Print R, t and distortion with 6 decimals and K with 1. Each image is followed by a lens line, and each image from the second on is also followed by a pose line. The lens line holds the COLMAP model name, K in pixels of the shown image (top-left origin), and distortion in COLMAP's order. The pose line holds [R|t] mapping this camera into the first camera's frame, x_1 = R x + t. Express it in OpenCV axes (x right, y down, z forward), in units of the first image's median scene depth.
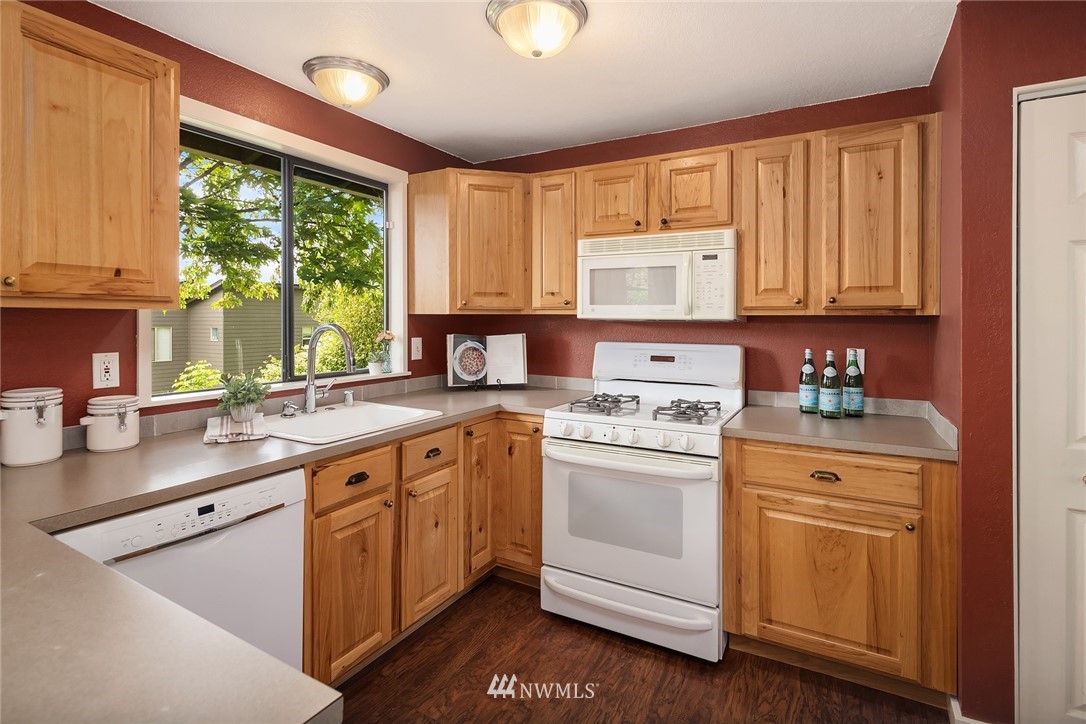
lens RADIAL K [[527.3, 0, 536.5], [0, 527.3, 314.6], [0, 0, 1]] dist [0.005007, -0.002653]
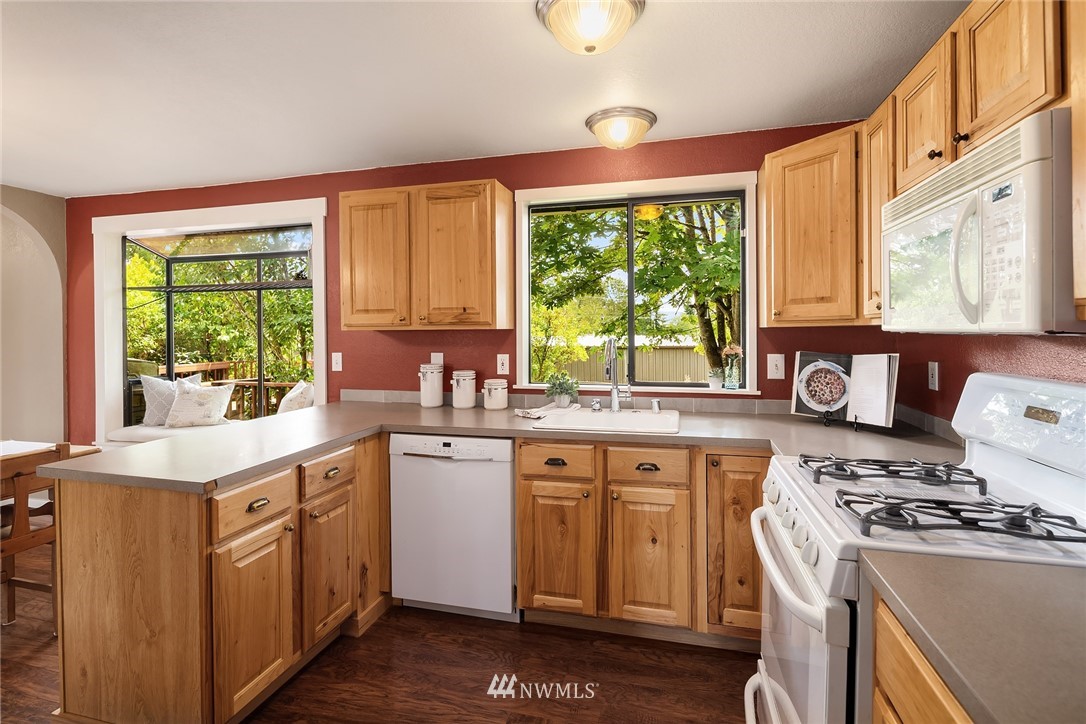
lens RADIAL K [[527.3, 0, 552.4], [0, 527.3, 336.0], [0, 0, 1]] dist [0.005007, -0.002653]
pose [[0.259189, -0.001681, -0.965825, 0.663456], [0.014516, 0.999892, 0.002156, 0.007738], [0.965718, -0.014579, 0.259185, 0.519464]]
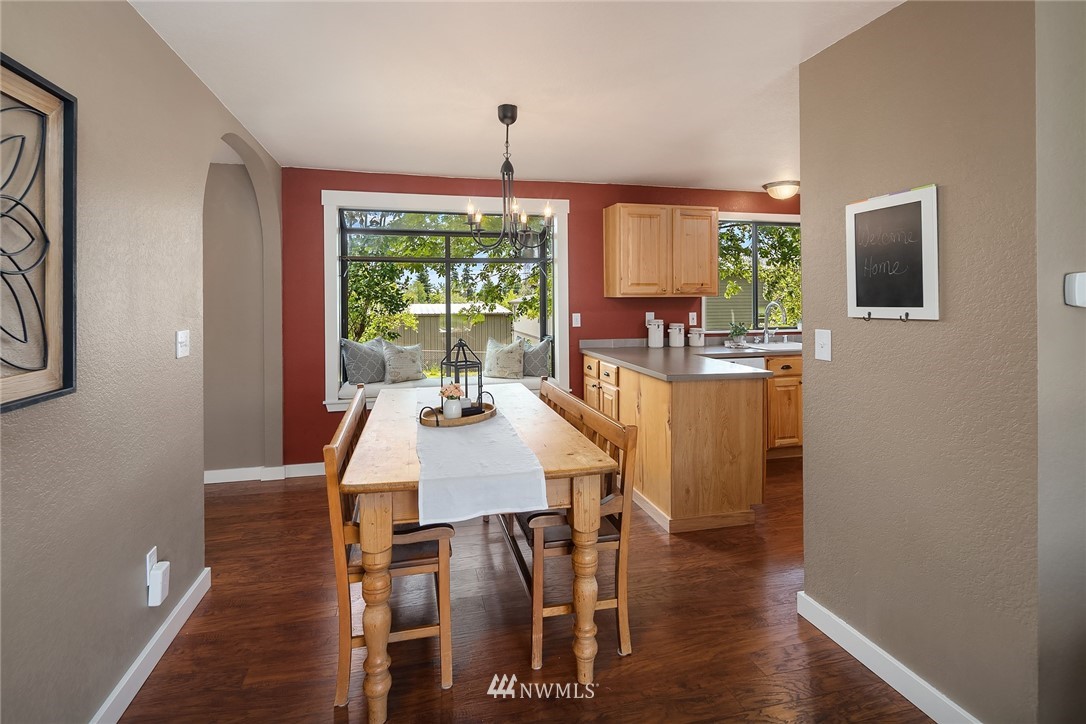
lens RADIAL K [[527.3, 0, 547.4], [0, 527.3, 302.8], [0, 0, 1]] dist [0.005007, -0.002653]
pose [[0.698689, -0.004493, -0.715412, 0.466517], [0.011734, 0.999918, 0.005180, -0.002460], [0.715330, -0.012014, 0.698684, -1.088539]]
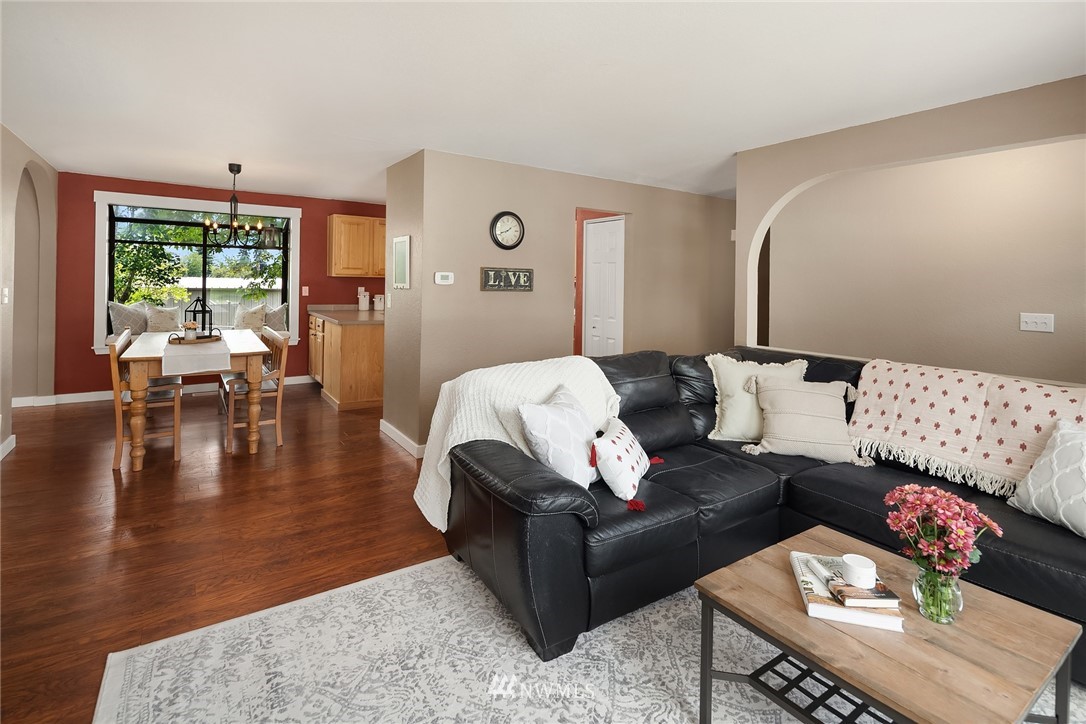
lens RADIAL K [[527.3, 0, 544.3], [0, 527.3, 289.1], [0, 0, 1]] dist [0.005007, -0.002653]
pose [[0.897312, 0.021447, -0.440875, 1.534392], [-0.016582, 0.999752, 0.014885, -0.002567], [0.441084, -0.006046, 0.897445, -1.622465]]
